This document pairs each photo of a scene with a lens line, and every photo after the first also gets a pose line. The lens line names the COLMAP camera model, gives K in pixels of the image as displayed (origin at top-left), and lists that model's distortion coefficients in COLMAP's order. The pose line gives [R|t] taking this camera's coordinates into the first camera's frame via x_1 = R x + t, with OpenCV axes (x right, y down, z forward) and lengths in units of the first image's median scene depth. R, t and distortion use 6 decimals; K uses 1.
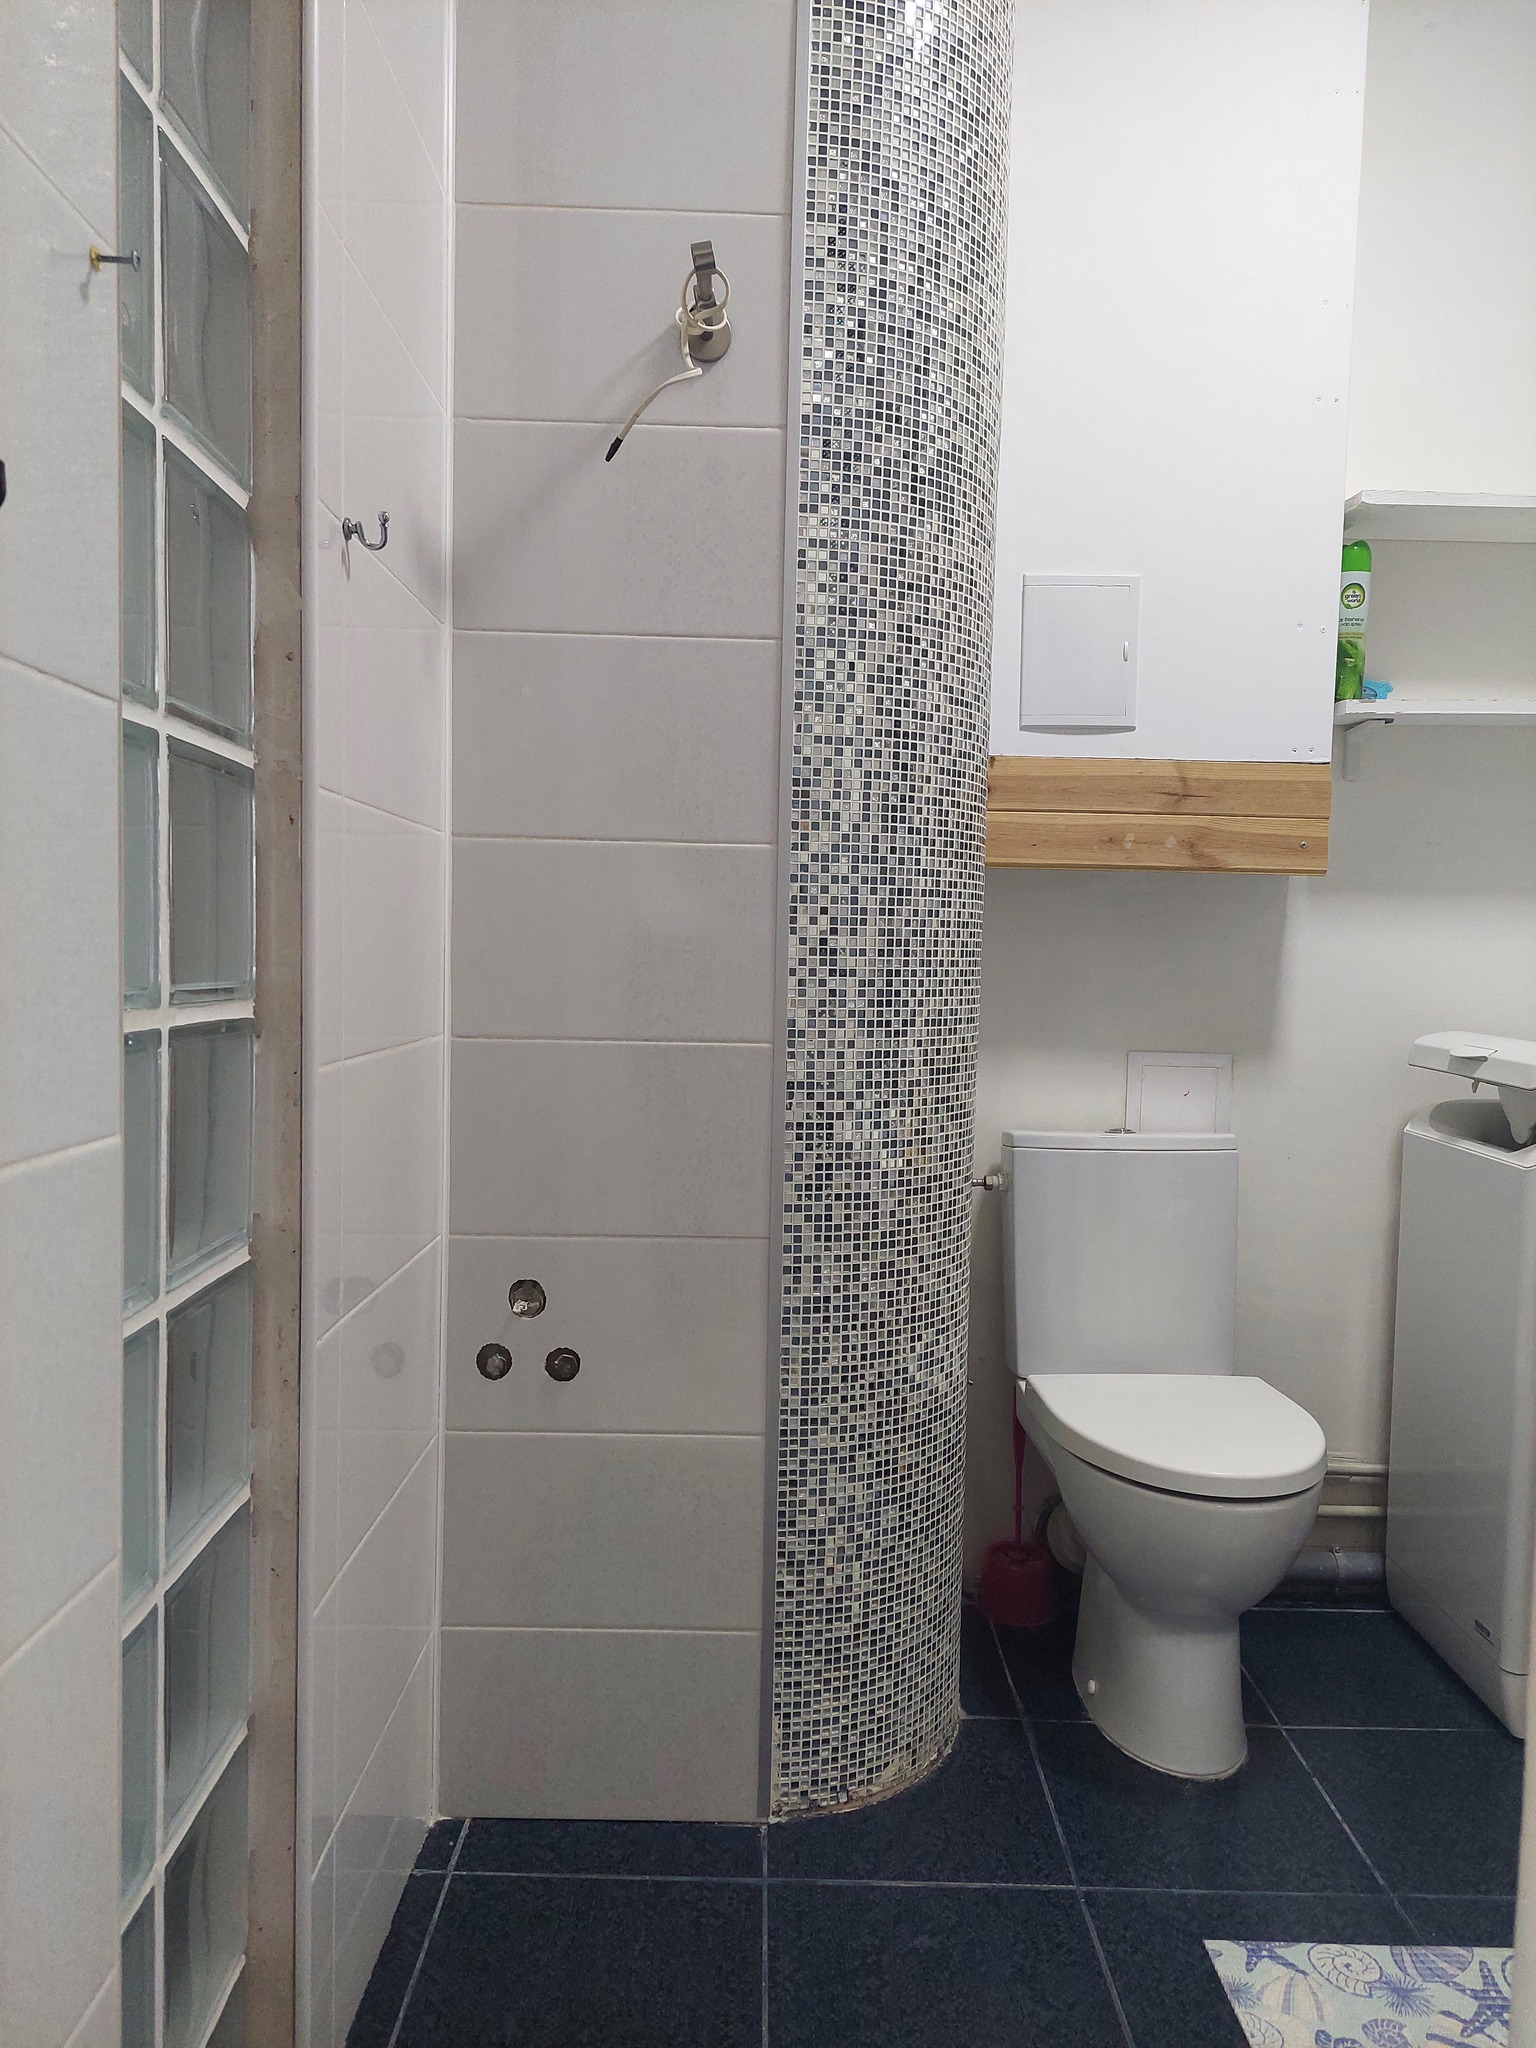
lens RADIAL K [[1444.9, 0, 774.0], [0, 1444.9, 1037.2], [0, 0, 1]] dist [0.108600, -0.208130]
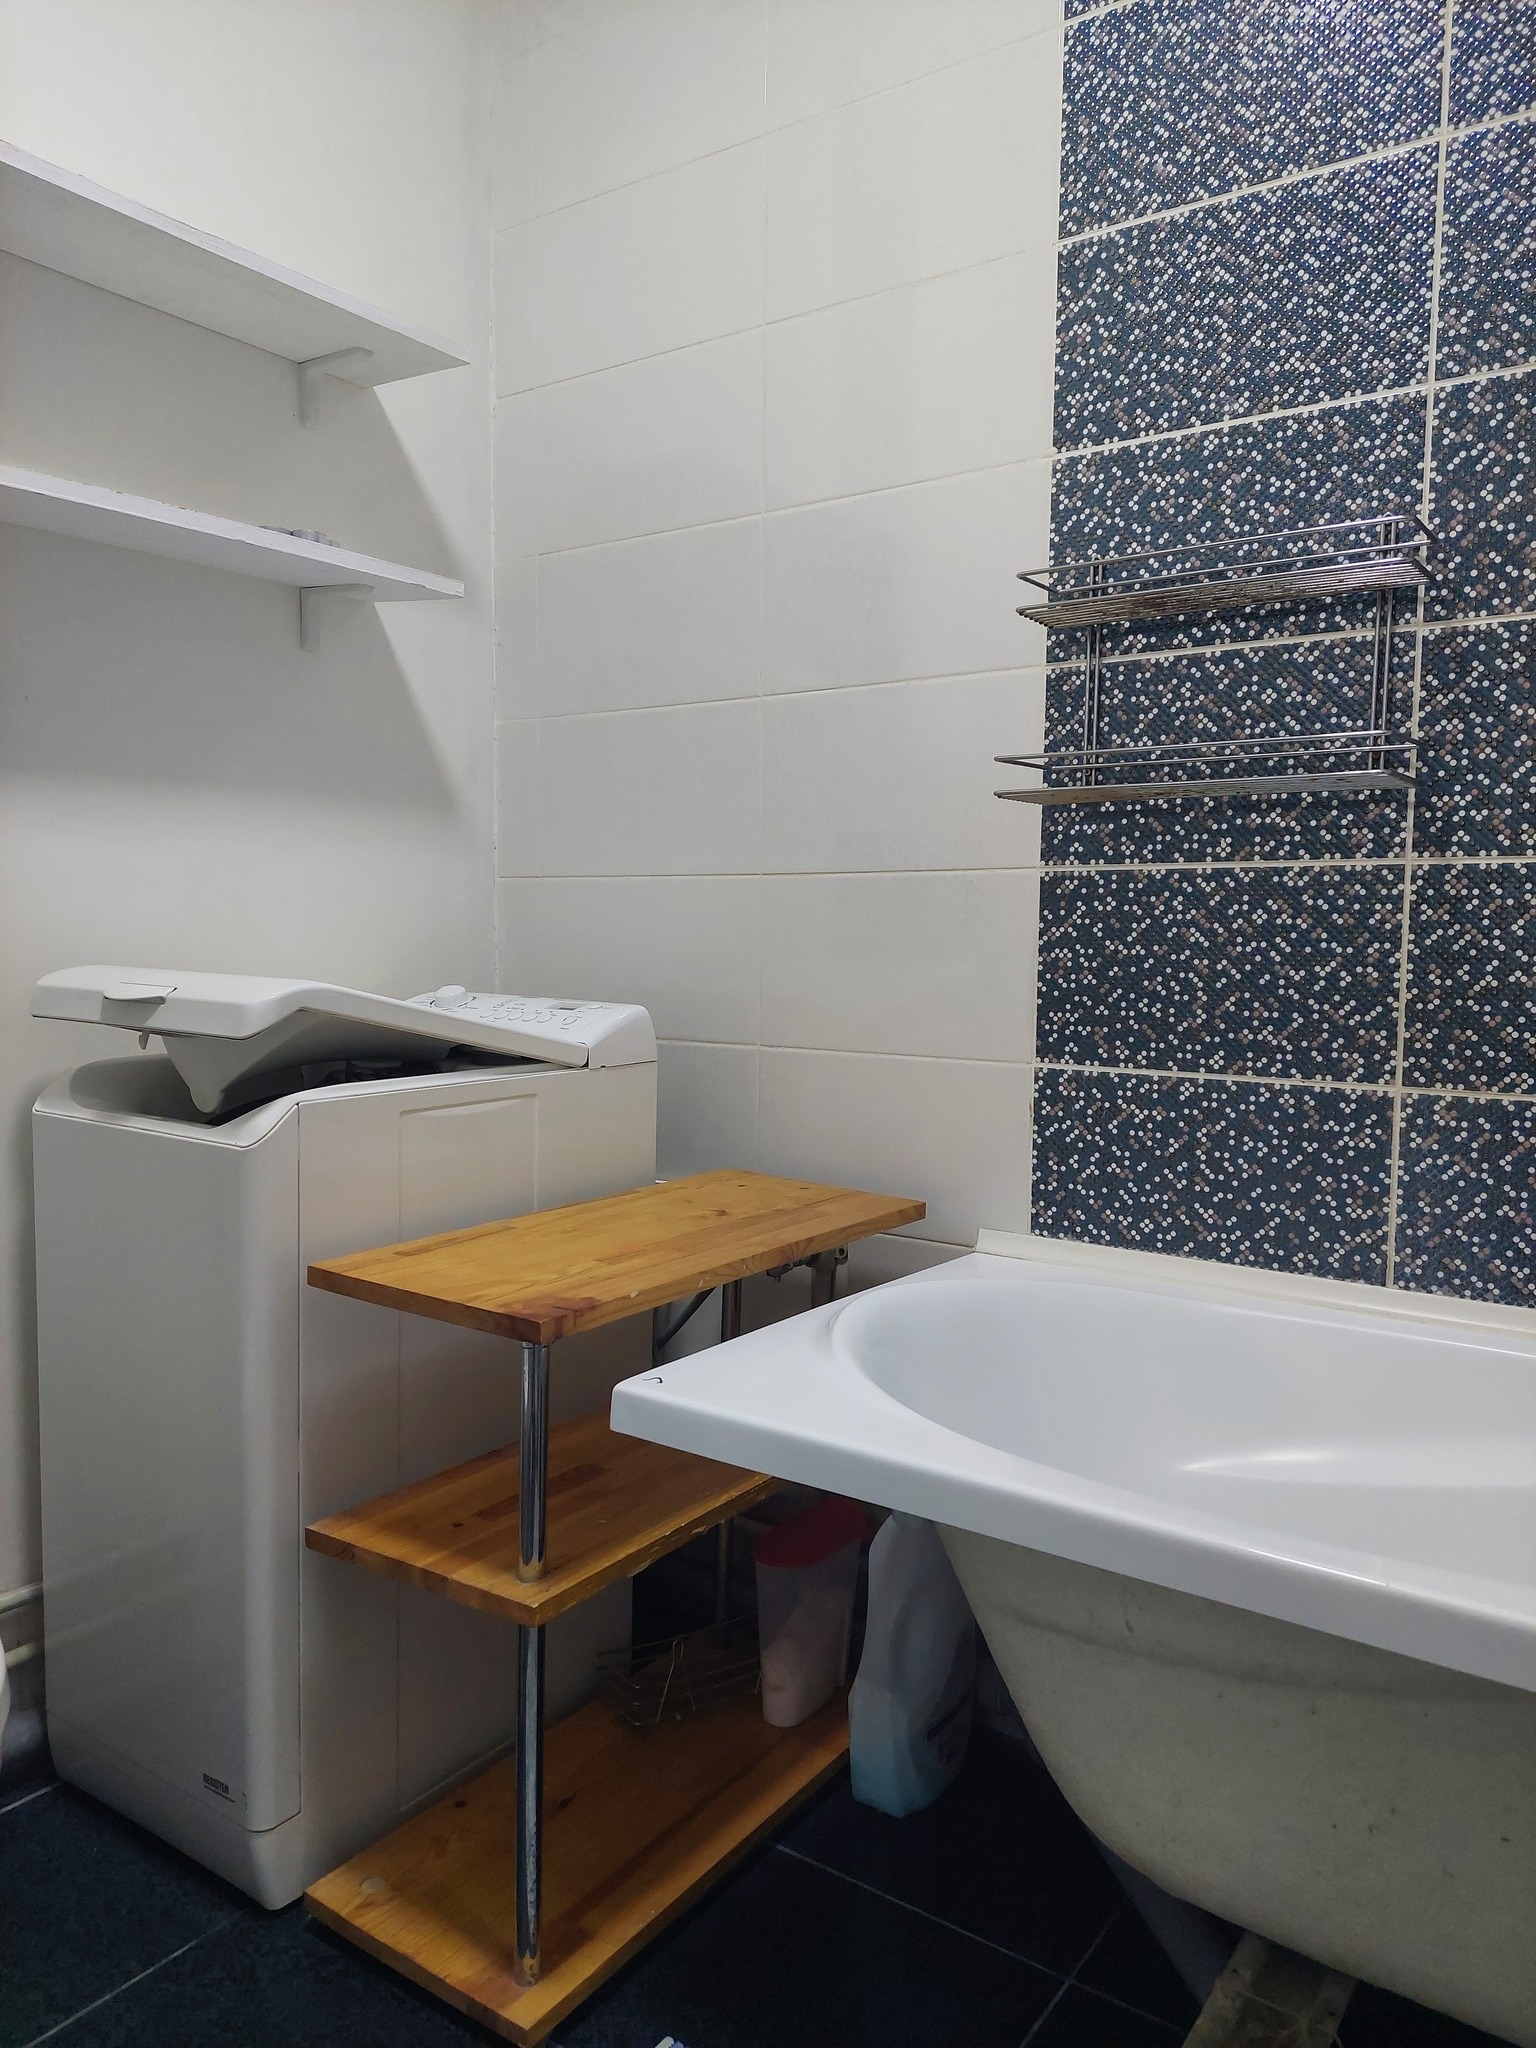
lens RADIAL K [[1468.2, 0, 755.9], [0, 1468.2, 1034.4], [0, 0, 1]] dist [0.075733, -0.078574]
pose [[0.589823, -0.079162, 0.803643, 0.093079], [0.054915, 0.996812, 0.057886, 0.006774], [-0.805663, 0.009990, 0.592289, 0.414285]]
